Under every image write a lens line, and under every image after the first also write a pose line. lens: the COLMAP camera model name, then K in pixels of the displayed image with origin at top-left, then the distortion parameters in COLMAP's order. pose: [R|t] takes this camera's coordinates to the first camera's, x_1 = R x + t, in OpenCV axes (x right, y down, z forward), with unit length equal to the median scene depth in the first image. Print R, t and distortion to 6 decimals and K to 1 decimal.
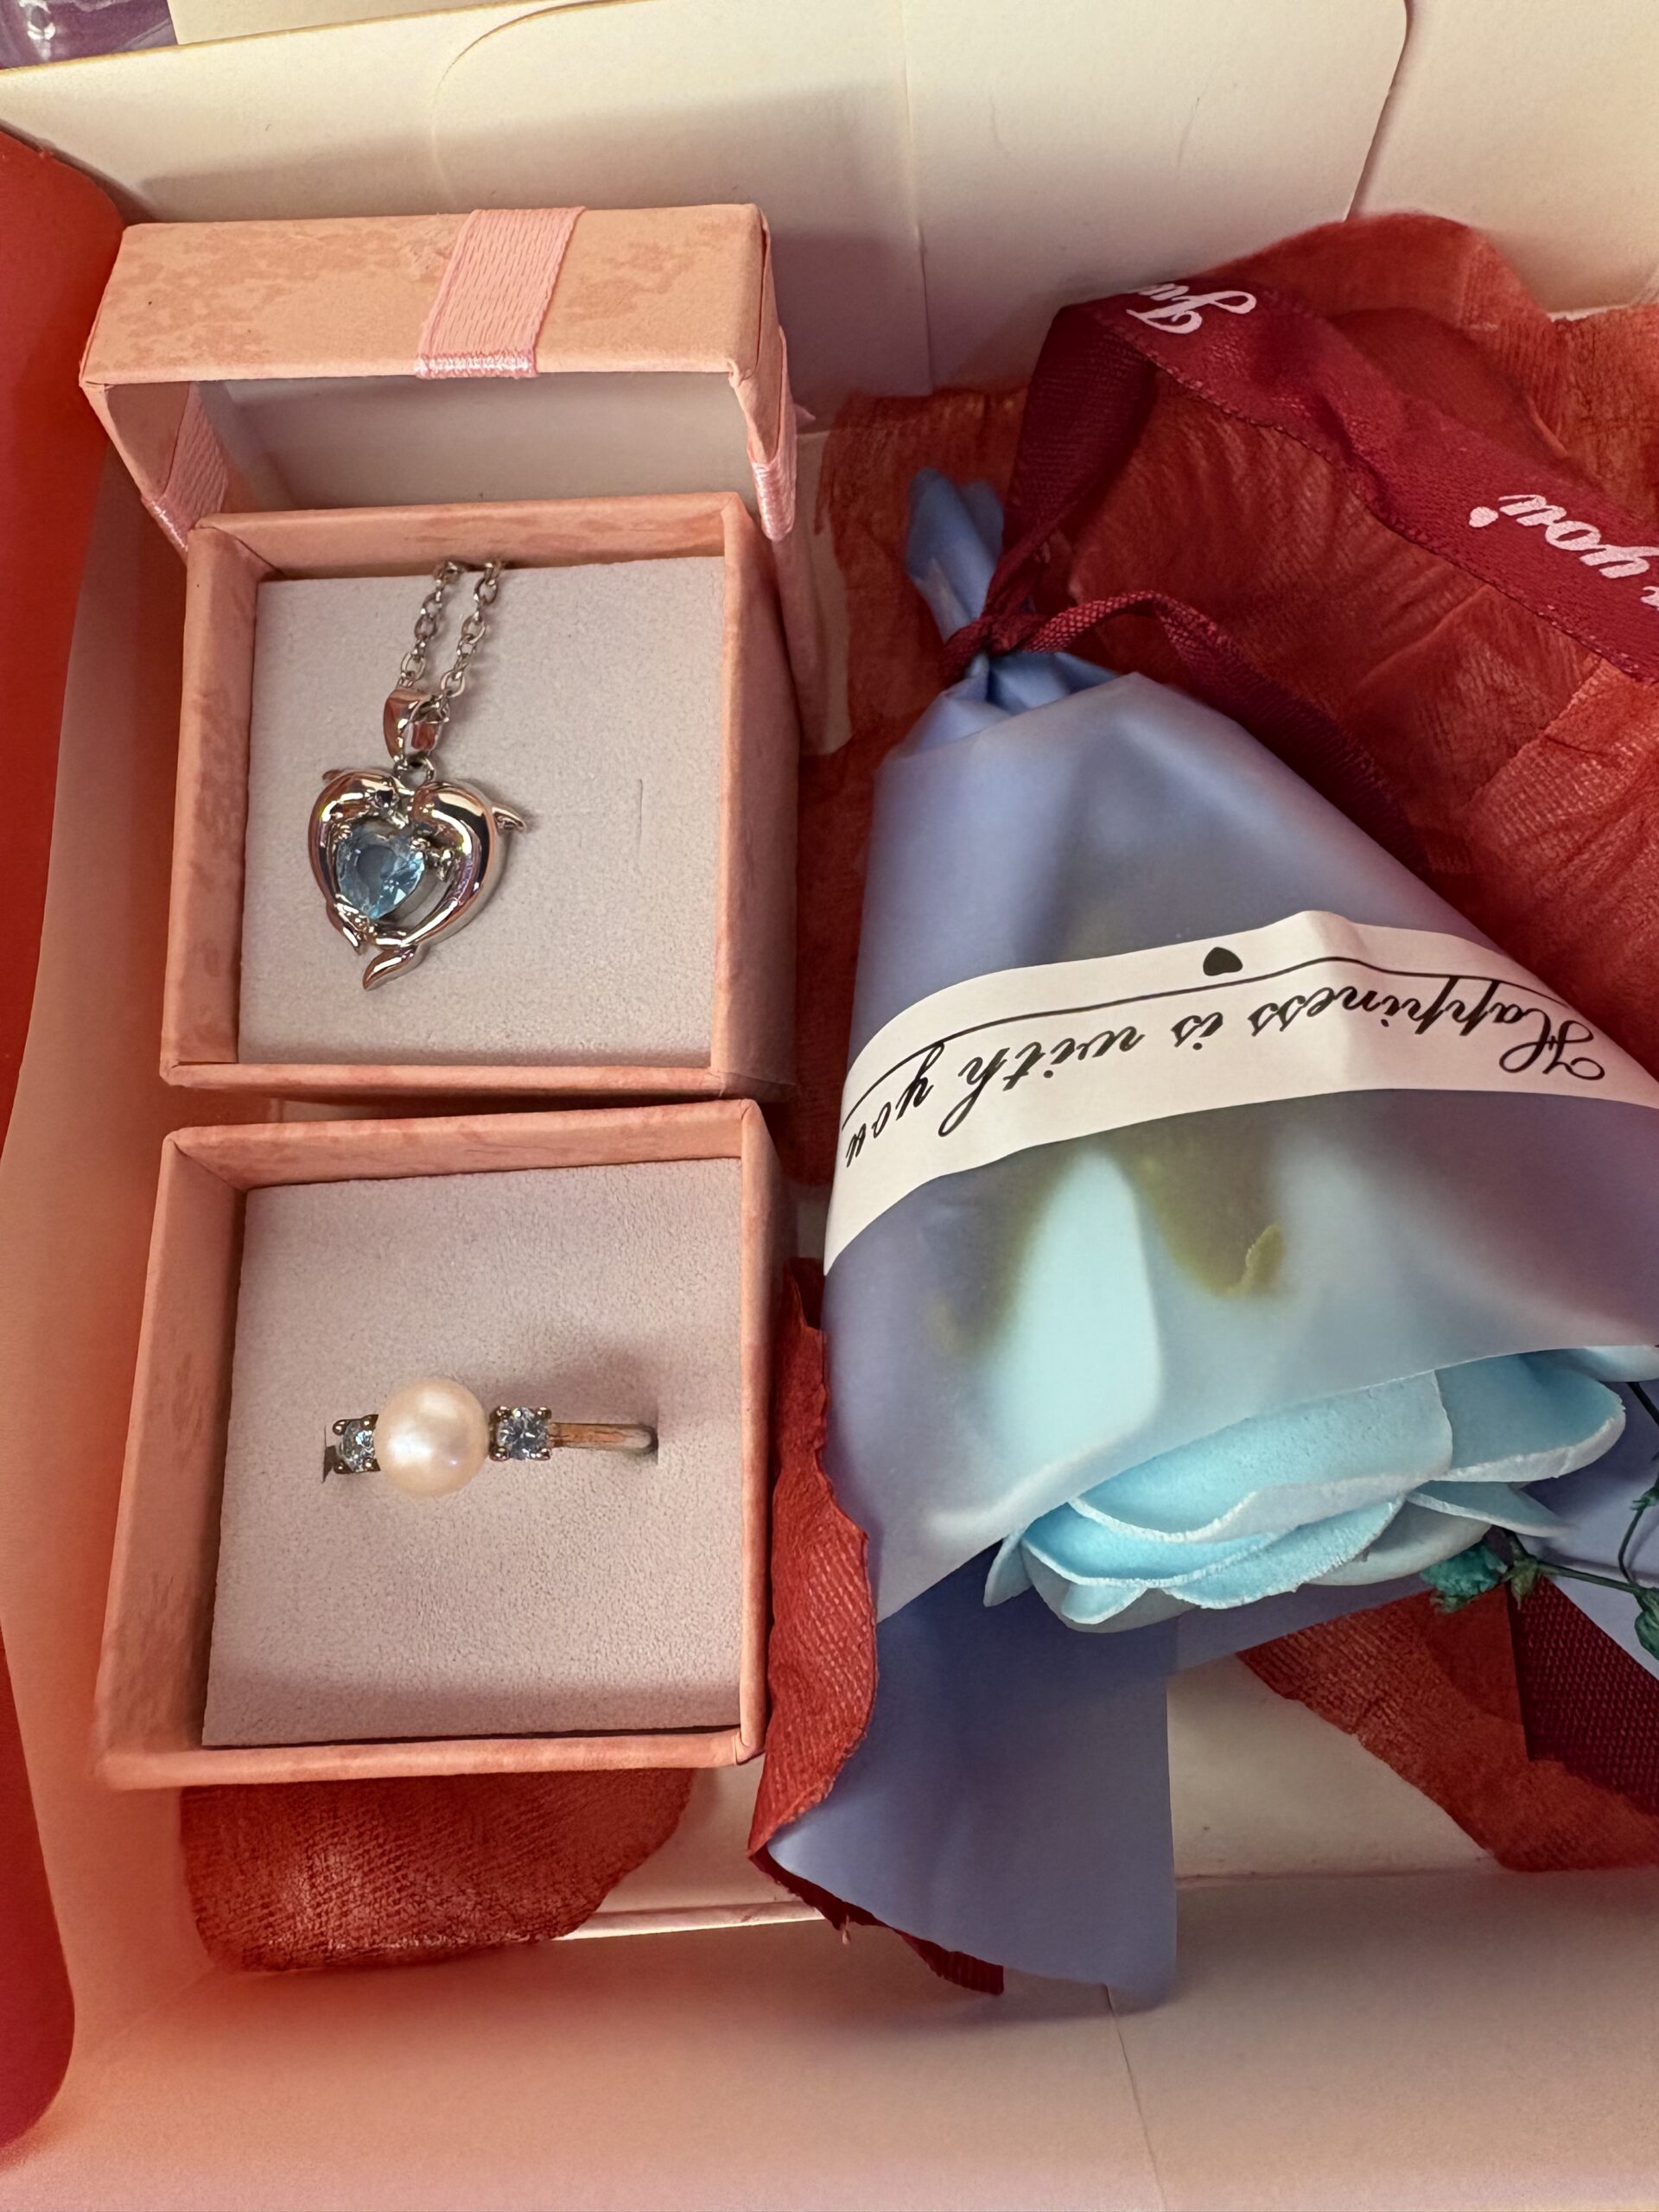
lens RADIAL K [[1712.0, 0, 827.5], [0, 1712.0, 990.7], [0, 0, 1]] dist [0.003835, -0.005420]
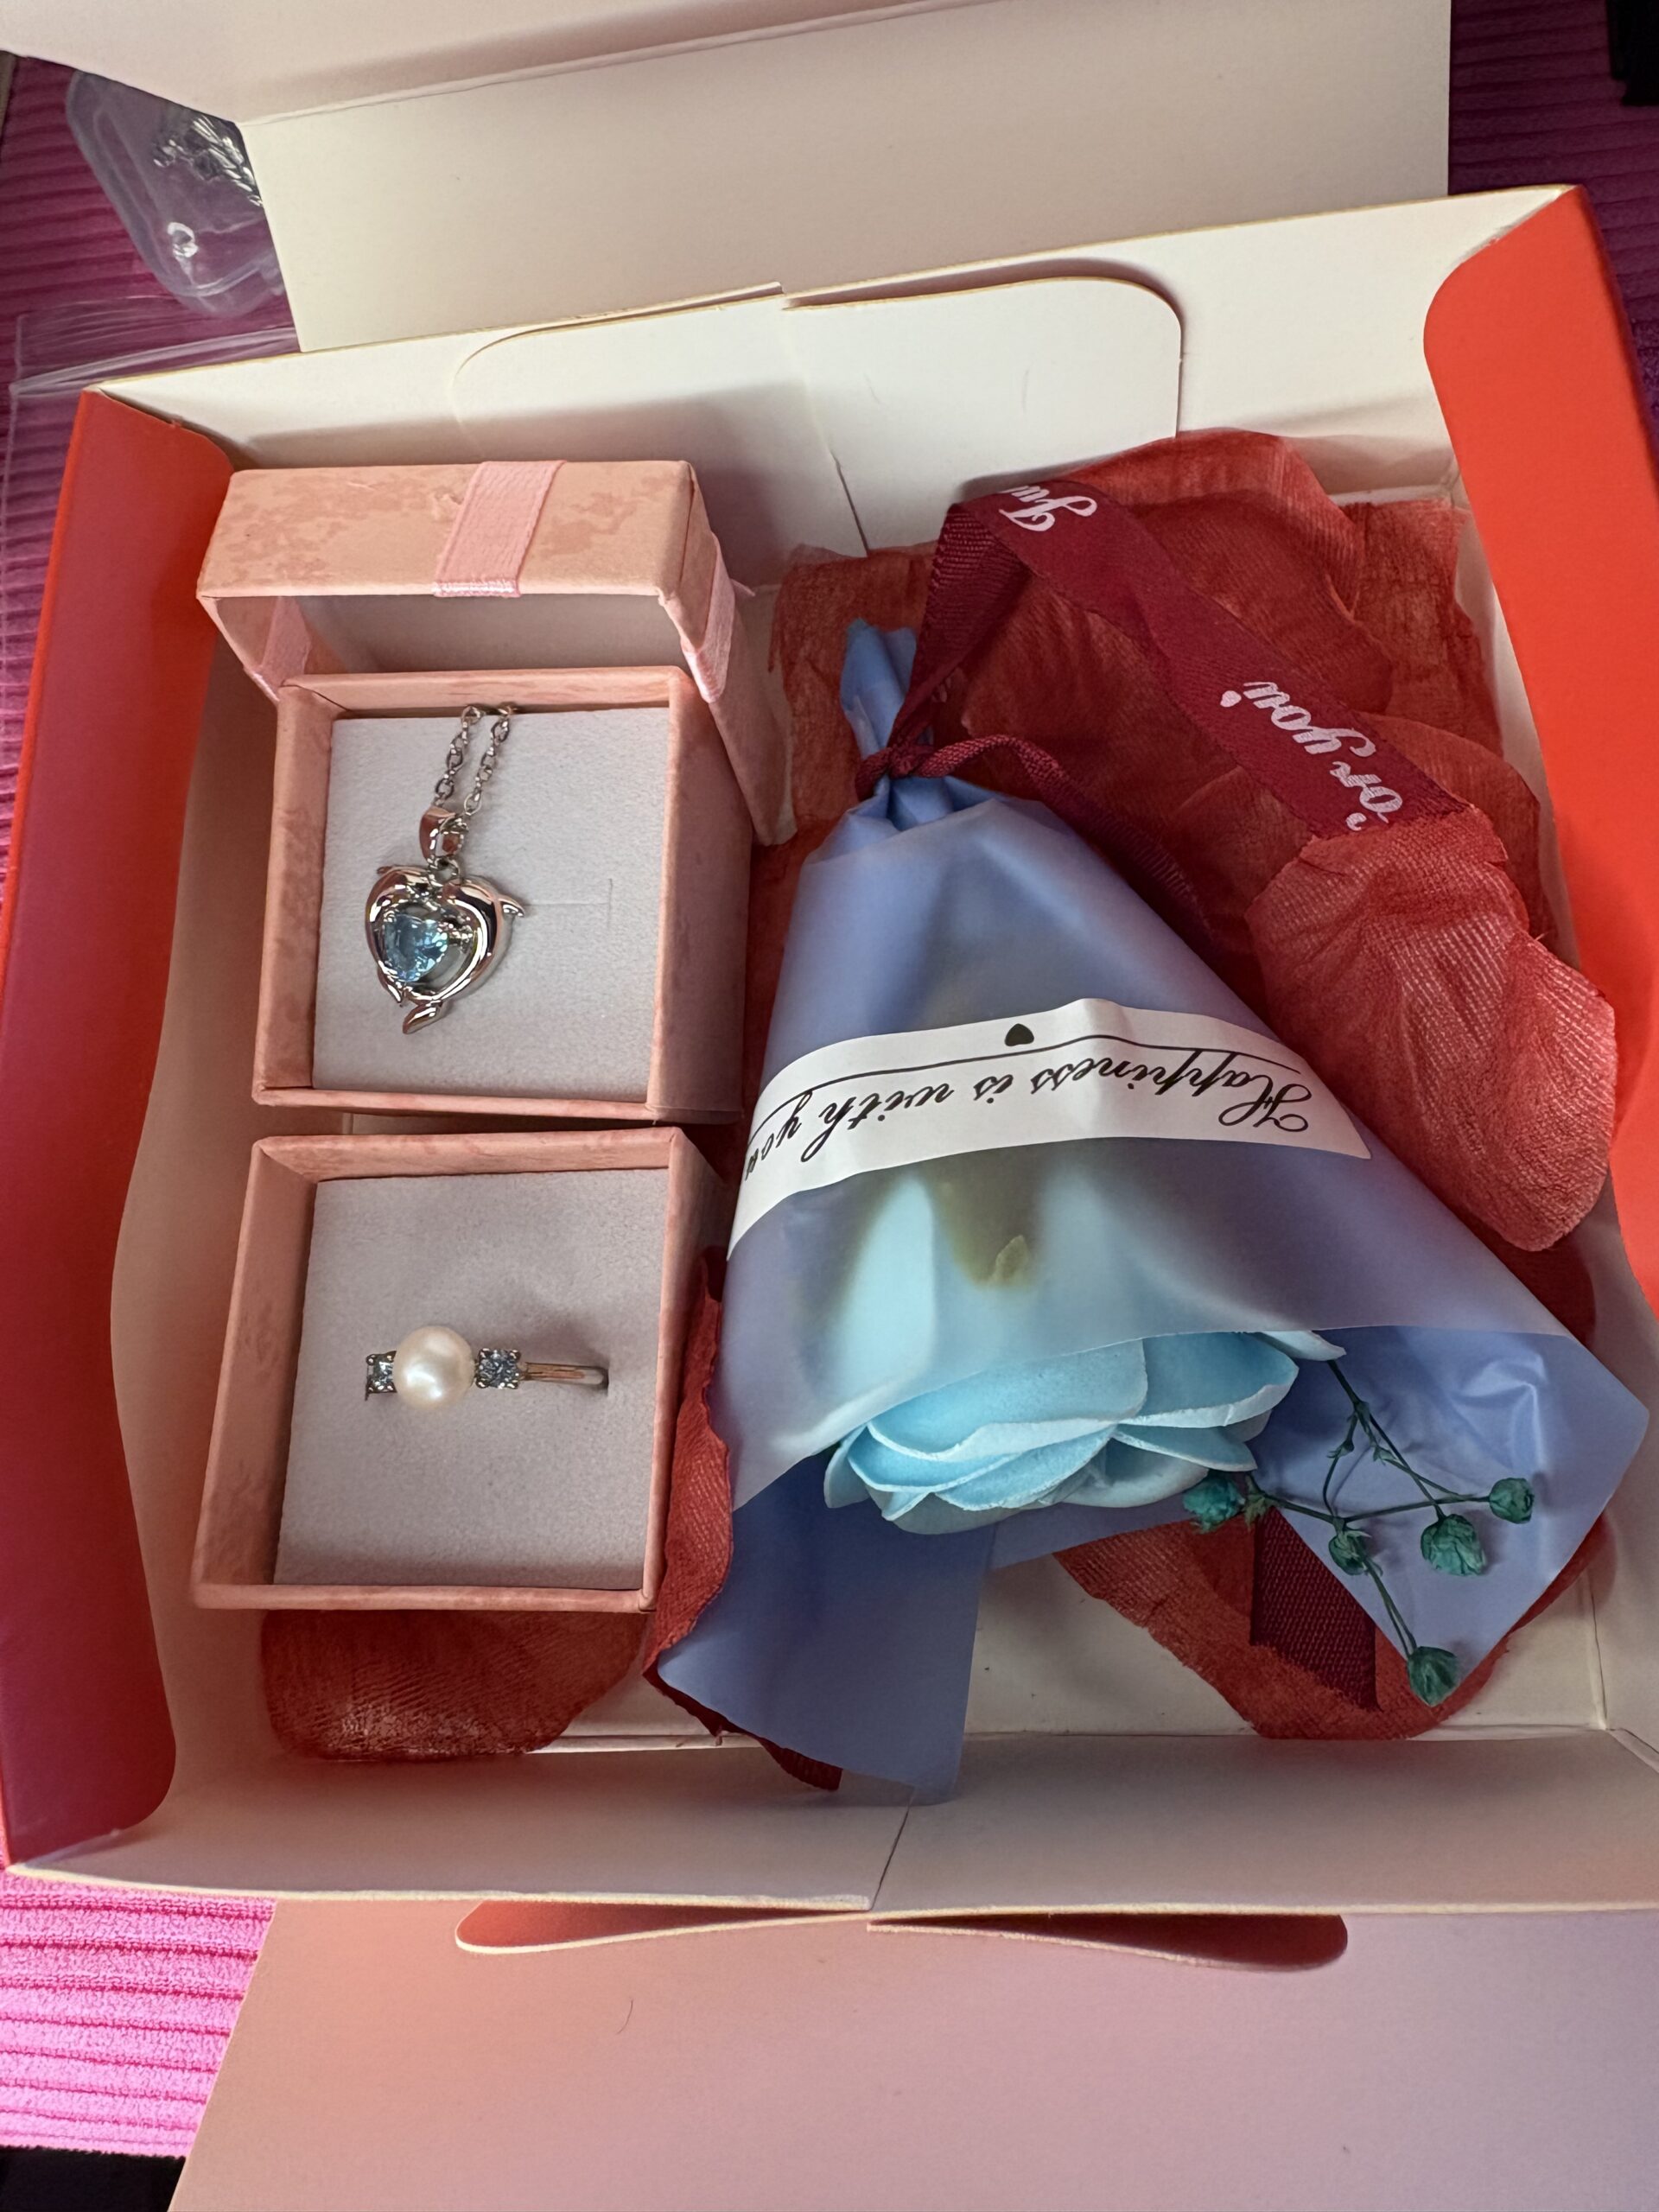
lens RADIAL K [[1720.6, 0, 829.4], [0, 1720.6, 991.9], [0, 0, 1]] dist [-0.004799, 0.003350]
pose [[0.996273, 0.018345, -0.084279, 0.188773], [-0.016889, 0.999696, 0.017953, -0.069963], [0.084583, -0.016463, 0.996280, -0.332848]]
